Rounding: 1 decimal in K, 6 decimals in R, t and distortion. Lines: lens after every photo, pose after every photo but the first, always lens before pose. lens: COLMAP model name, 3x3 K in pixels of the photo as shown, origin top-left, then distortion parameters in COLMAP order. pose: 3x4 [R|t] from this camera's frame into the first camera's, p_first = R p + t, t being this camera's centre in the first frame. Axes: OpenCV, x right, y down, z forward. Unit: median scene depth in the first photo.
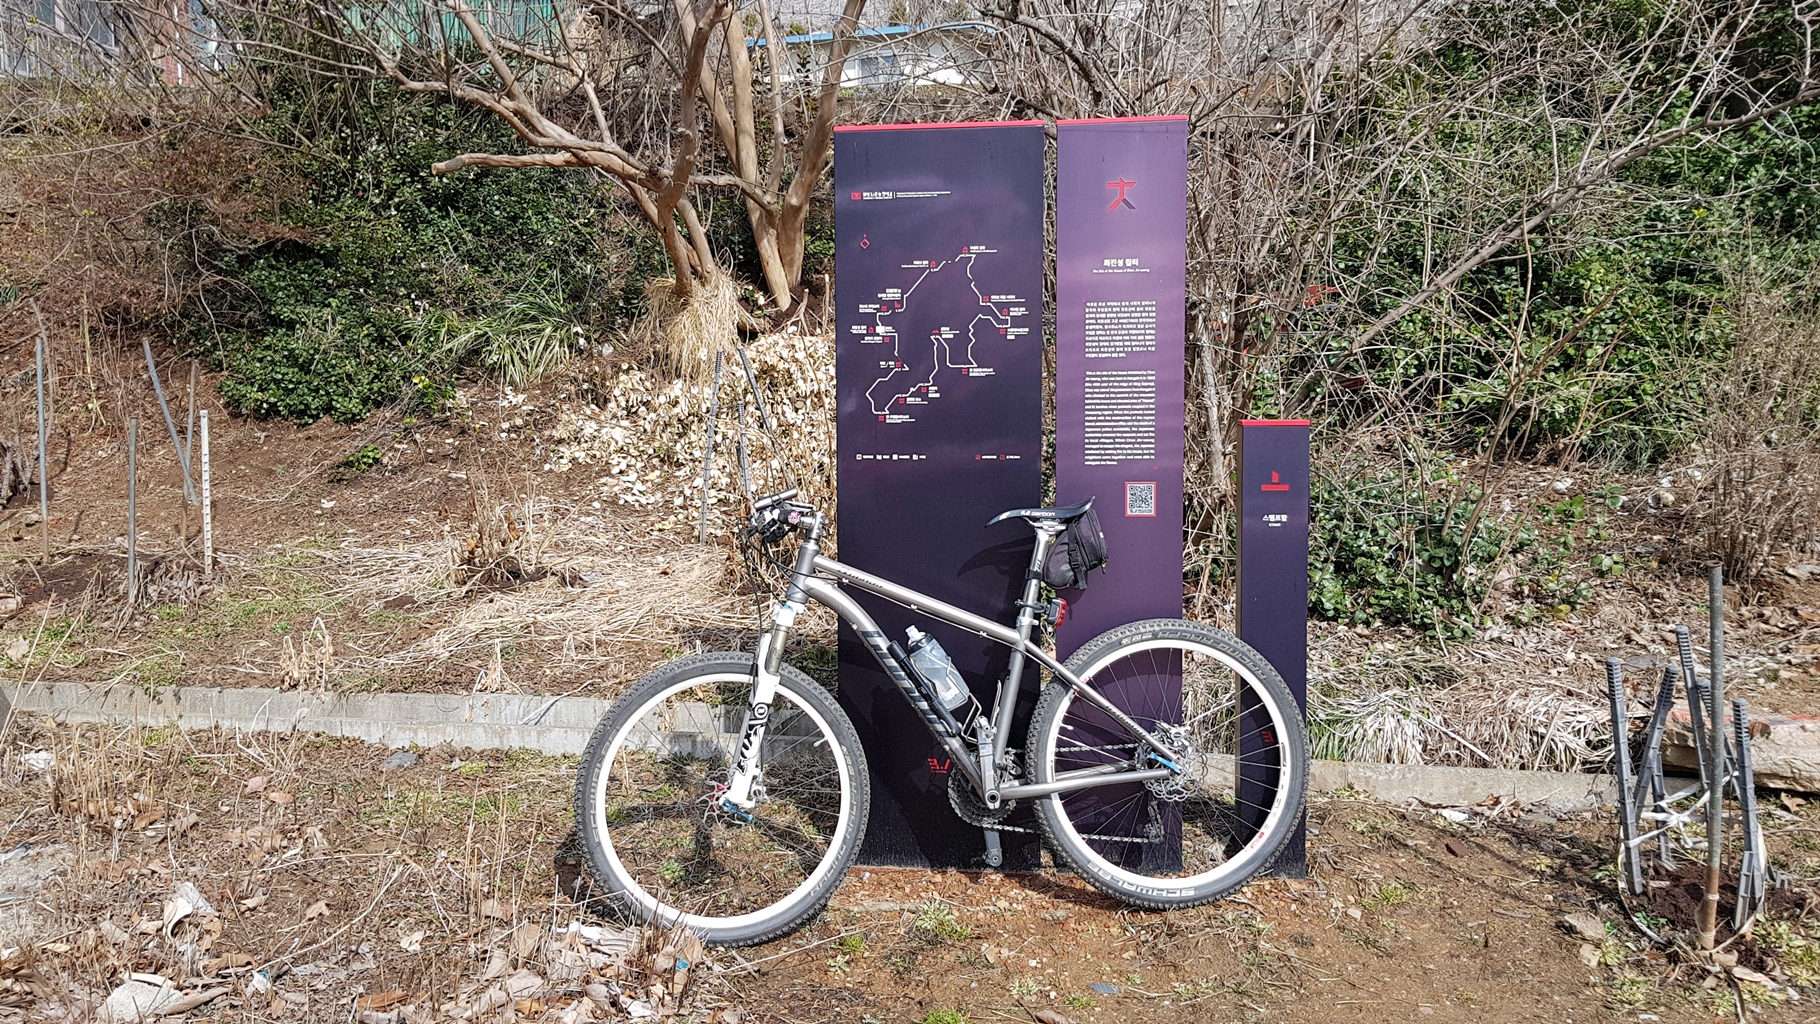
lens RADIAL K [[1441.5, 0, 896.9], [0, 1441.5, 519.7], [0, 0, 1]] dist [0.110414, -0.230391]
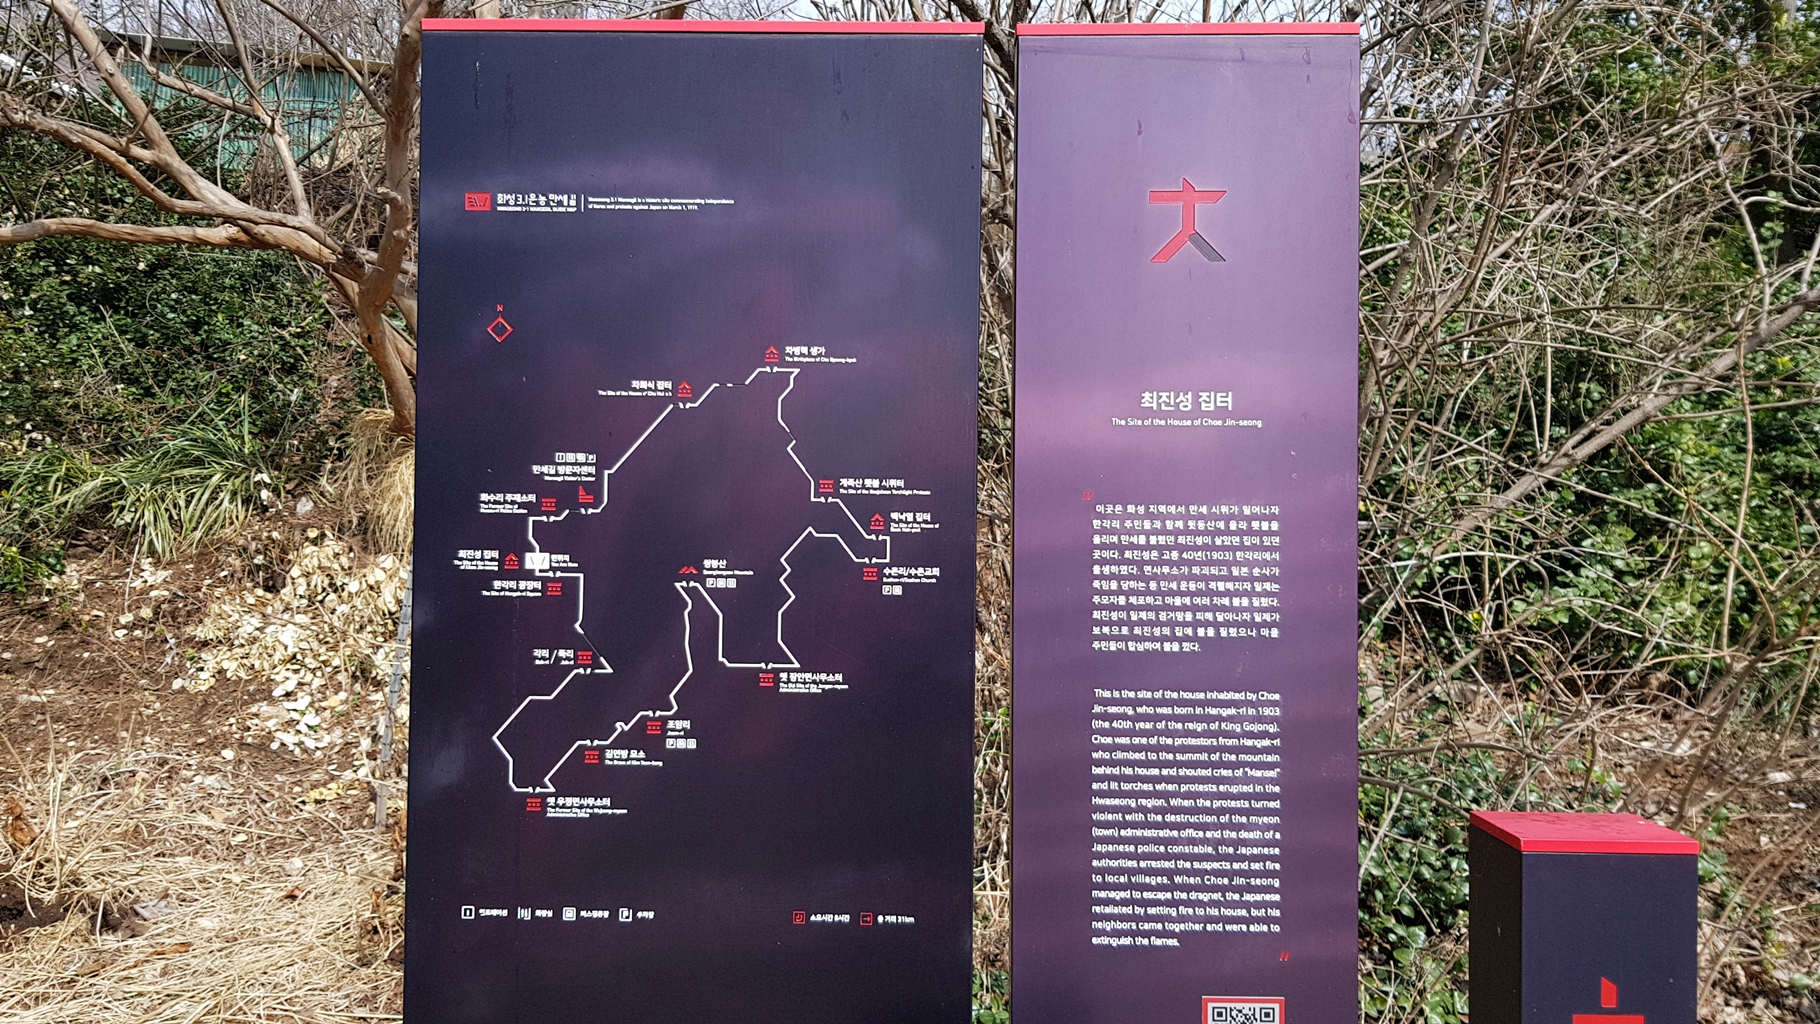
lens RADIAL K [[1441.5, 0, 896.9], [0, 1441.5, 519.7], [0, 0, 1]] dist [0.110414, -0.230391]
pose [[0.994866, 0.019005, 0.099402, 0.020055], [-0.009509, 0.995418, -0.095143, -0.050993], [-0.100755, 0.093710, 0.990488, 0.295264]]
